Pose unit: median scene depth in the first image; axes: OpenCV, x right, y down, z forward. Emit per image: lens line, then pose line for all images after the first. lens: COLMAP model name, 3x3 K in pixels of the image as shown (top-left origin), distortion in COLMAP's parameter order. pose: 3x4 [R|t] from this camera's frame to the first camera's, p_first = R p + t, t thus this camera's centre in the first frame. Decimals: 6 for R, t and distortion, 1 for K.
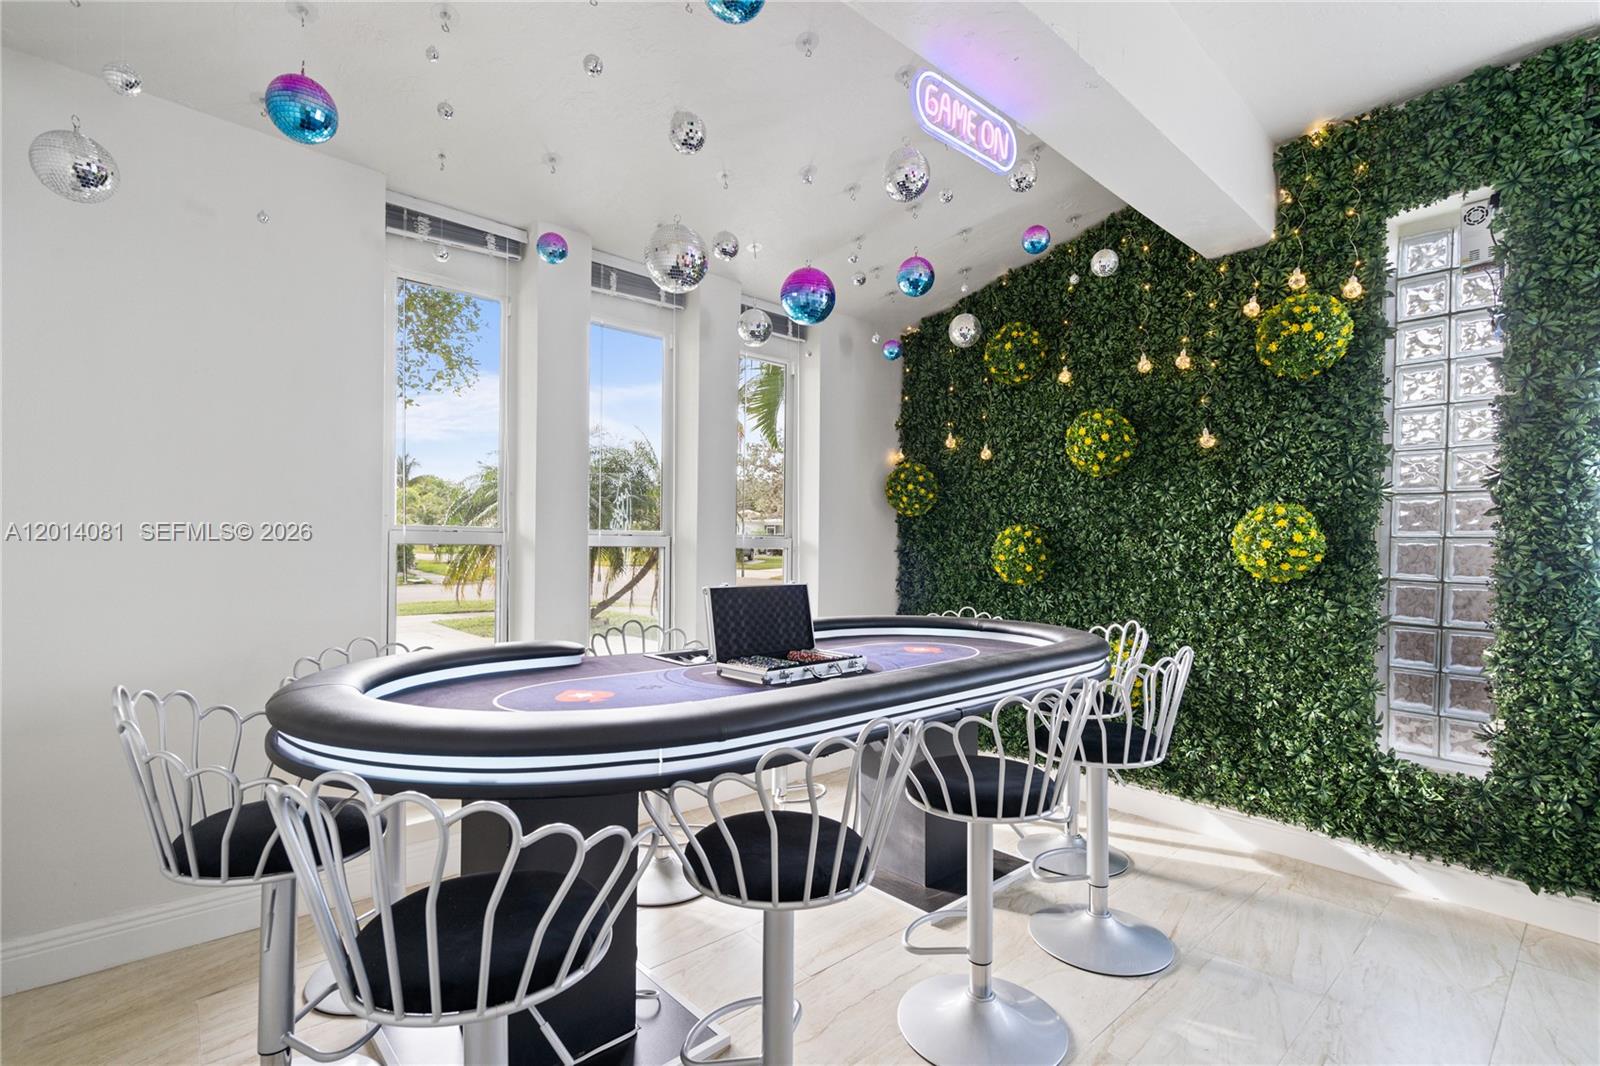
lens RADIAL K [[727.3, 0, 798.7], [0, 727.3, 546.9], [0, 0, 1]] dist [-0.004734, 0.001144]
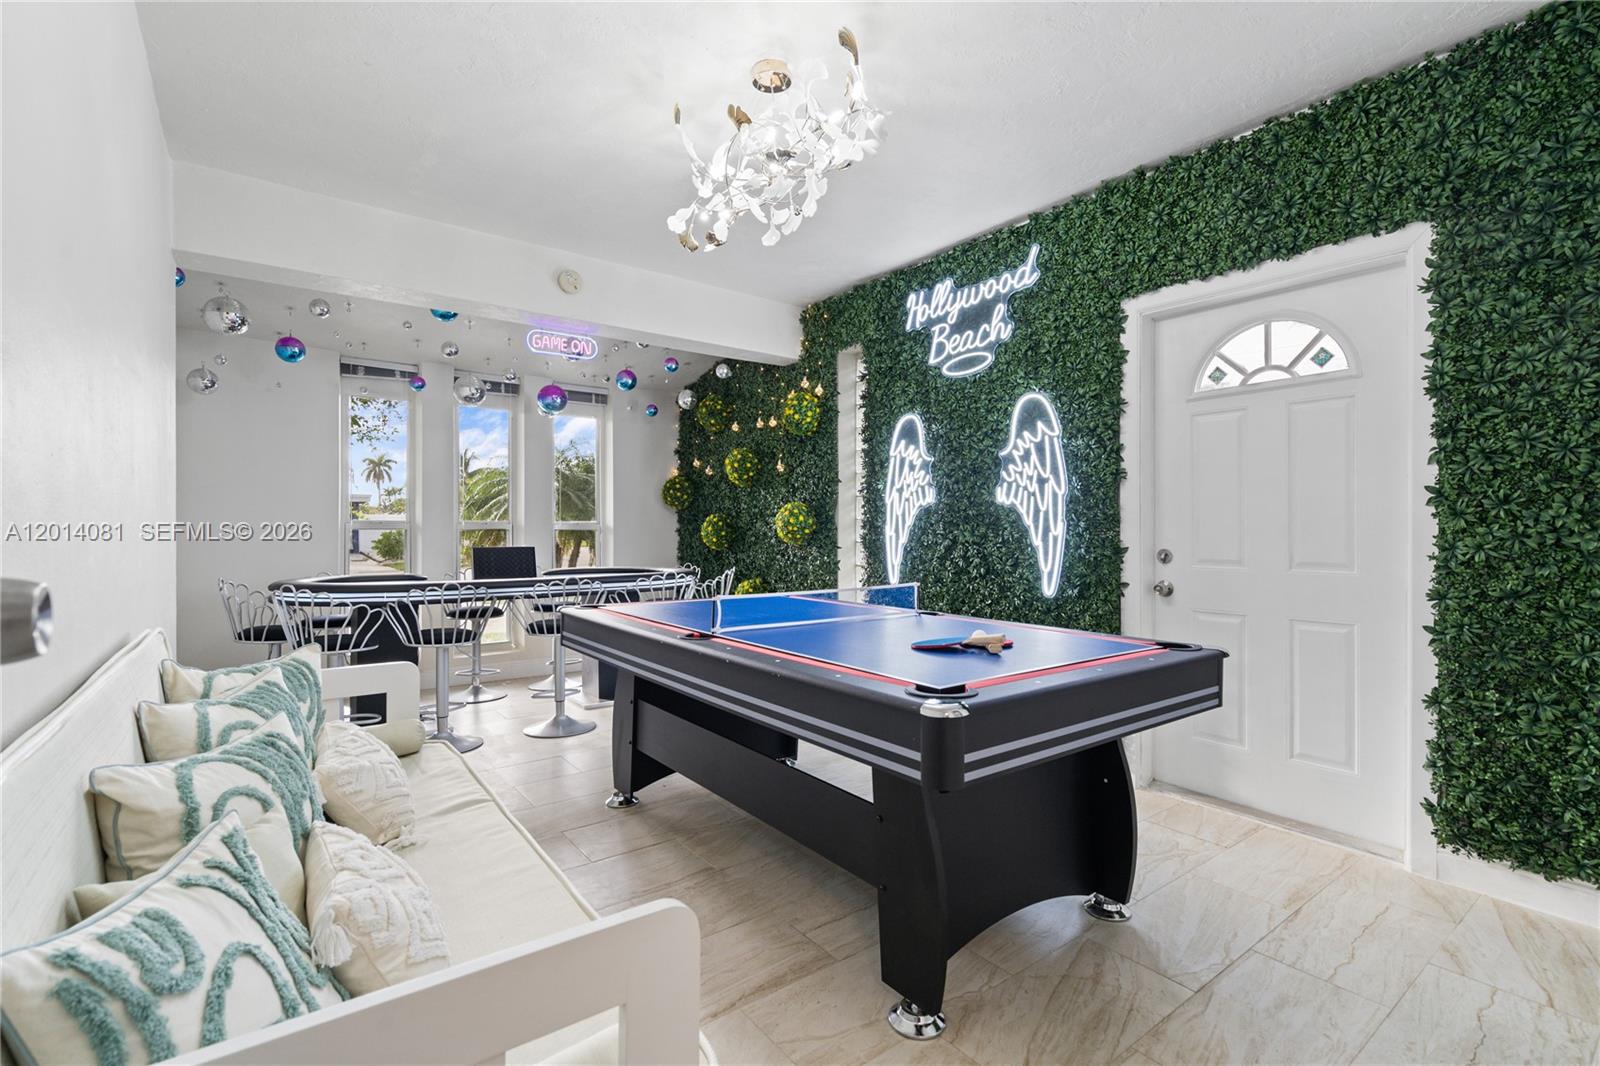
lens RADIAL K [[727.3, 0, 804.4], [0, 727.3, 519.7], [0, 0, 1]] dist [-0.004734, 0.001144]
pose [[0.997260, -0.013691, -0.072697, 0.912512], [0.012596, 0.999801, -0.015501, 0.017317], [0.072895, 0.014543, 0.997234, -0.978476]]
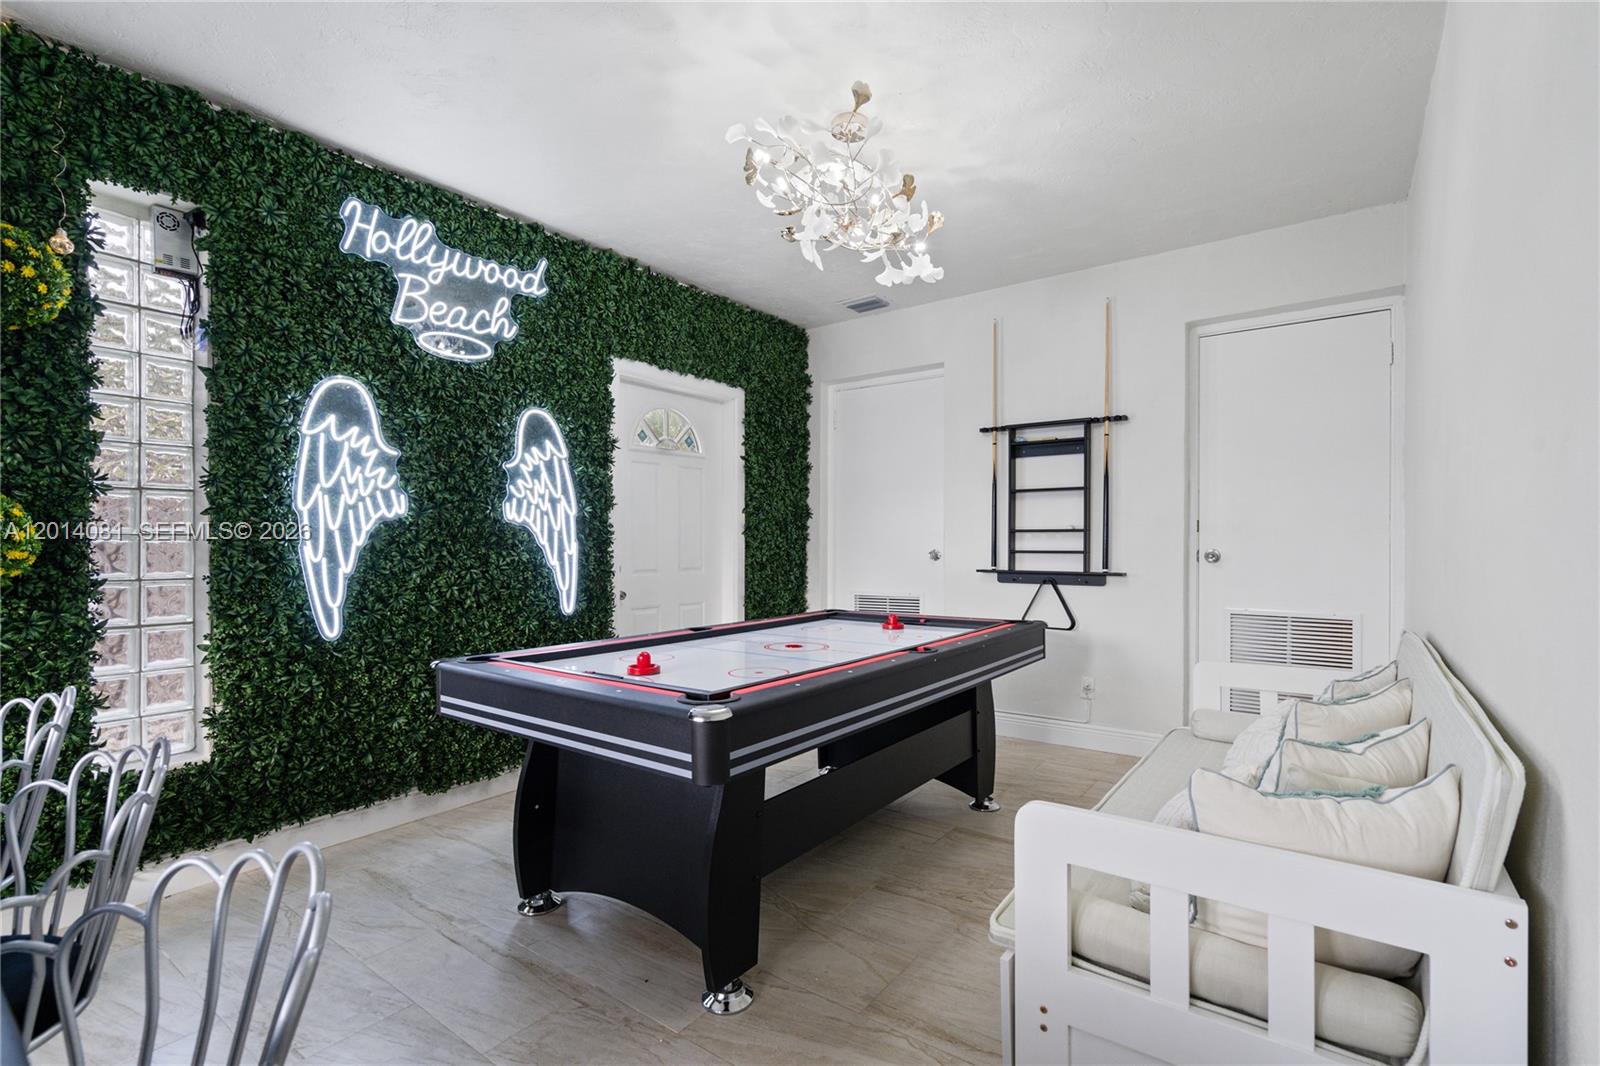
lens RADIAL K [[727.3, 0, 802.1], [0, 727.3, 540.3], [0, 0, 1]] dist [-0.004734, 0.001144]
pose [[-0.209384, -0.010217, 0.977780, -0.272987], [0.005272, 0.999919, 0.011577, -0.012353], [-0.977819, 0.007579, -0.209313, 0.350254]]
